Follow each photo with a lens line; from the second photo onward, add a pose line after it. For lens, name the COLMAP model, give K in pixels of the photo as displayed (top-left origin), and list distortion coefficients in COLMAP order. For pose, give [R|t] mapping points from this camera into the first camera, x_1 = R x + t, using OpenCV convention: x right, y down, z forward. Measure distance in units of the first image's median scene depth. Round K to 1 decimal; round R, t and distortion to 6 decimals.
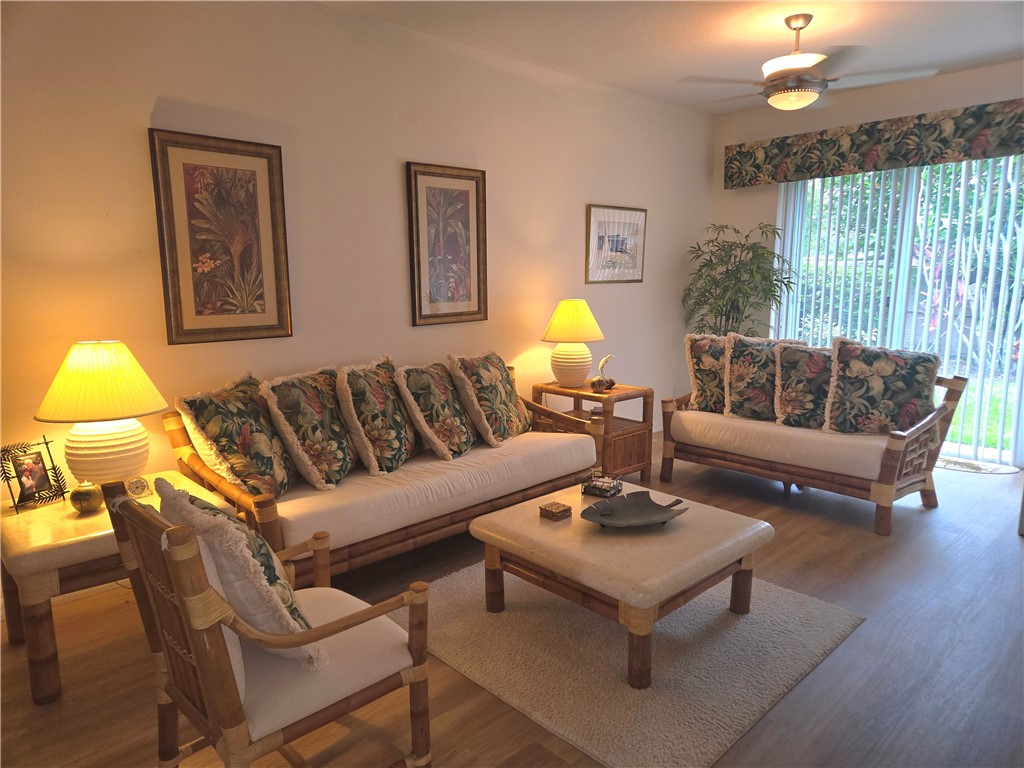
lens RADIAL K [[678.5, 0, 515.3], [0, 678.5, 384.9], [0, 0, 1]] dist [0.083399, -0.065288]
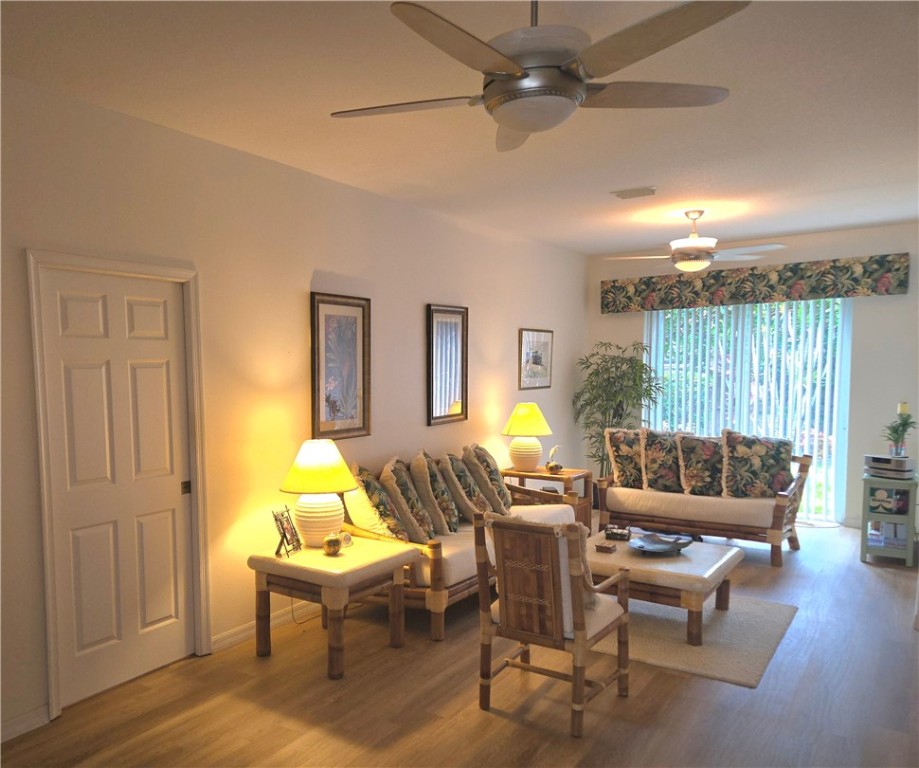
lens RADIAL K [[718.5, 0, 405.7], [0, 718.5, 423.4], [0, 0, 1]] dist [0.061757, -0.025754]
pose [[0.985118, -0.017835, 0.170954, -0.390737], [0.032938, 0.995758, -0.085916, 0.022775], [-0.168697, 0.090268, 0.981526, -0.306931]]
